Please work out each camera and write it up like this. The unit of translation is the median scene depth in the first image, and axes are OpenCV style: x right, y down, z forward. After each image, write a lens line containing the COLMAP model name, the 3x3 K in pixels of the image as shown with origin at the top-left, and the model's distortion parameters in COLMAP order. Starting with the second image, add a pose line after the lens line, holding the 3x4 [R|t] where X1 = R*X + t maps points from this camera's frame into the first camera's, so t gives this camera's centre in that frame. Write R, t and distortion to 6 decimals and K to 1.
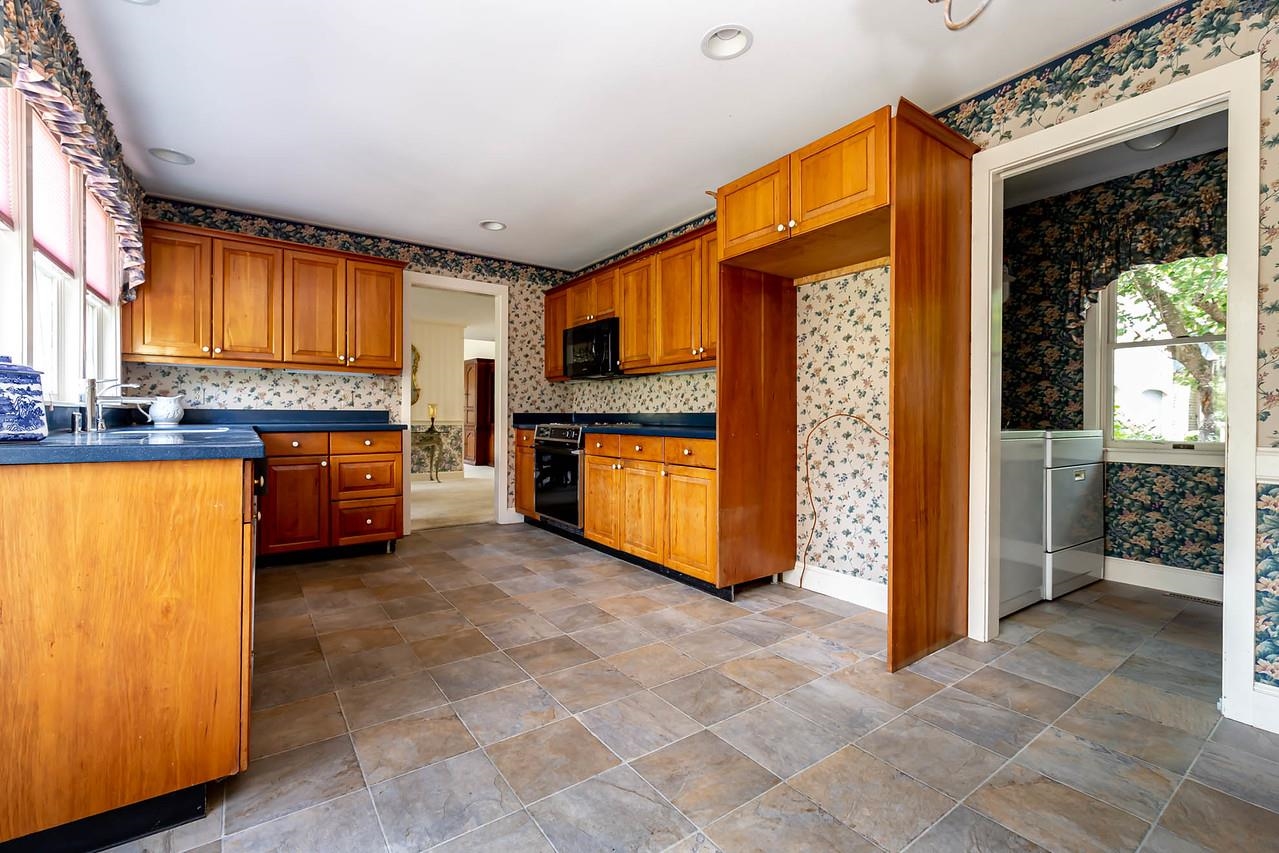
lens RADIAL K [[550.7, 0, 638.6], [0, 550.7, 421.5], [0, 0, 1]] dist [0.006643, -0.001290]
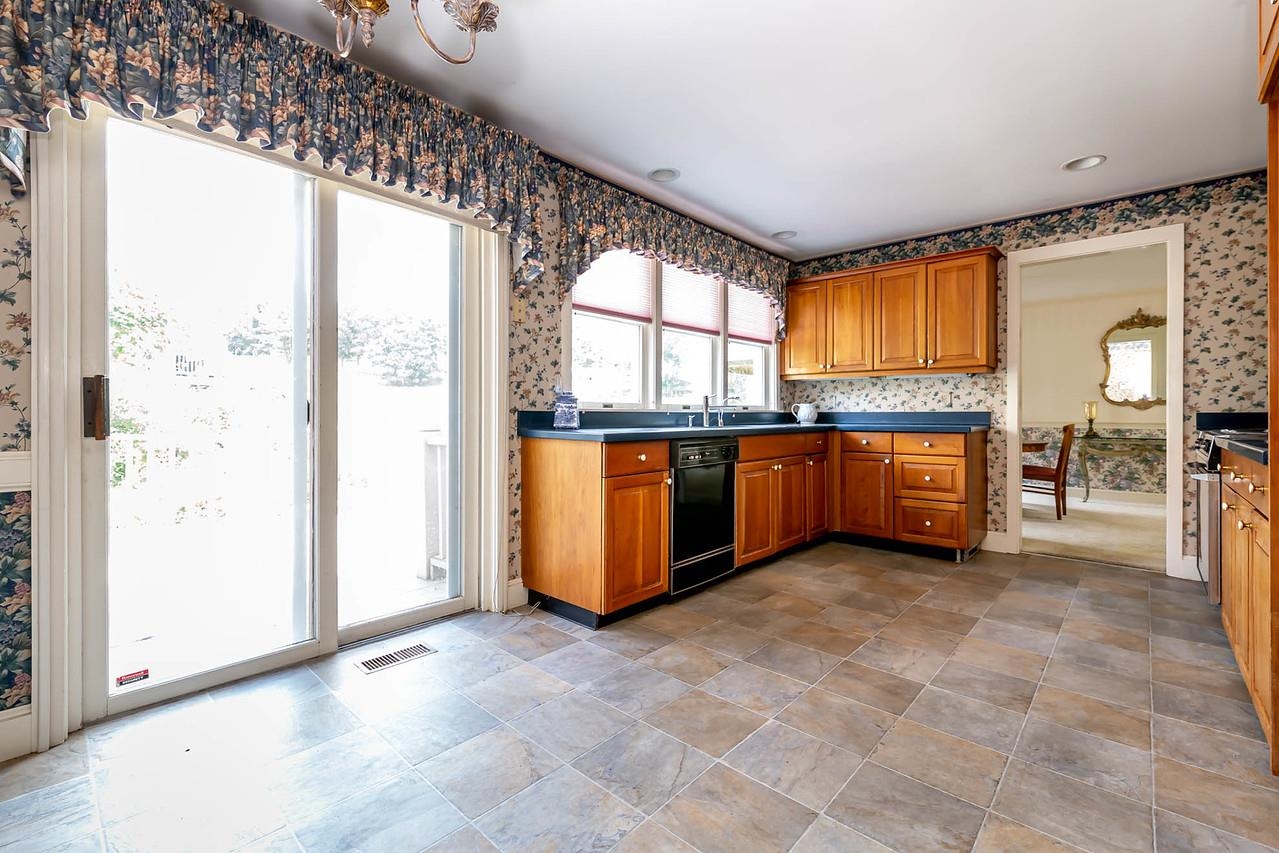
lens RADIAL K [[550.7, 0, 612.6], [0, 550.7, 418.5], [0, 0, 1]] dist [0.006643, -0.001290]
pose [[0.186282, 0.001783, -0.982495, 0.461405], [-0.008829, 0.999961, 0.000141, -0.003829], [0.982457, 0.008648, 0.186290, 0.303390]]
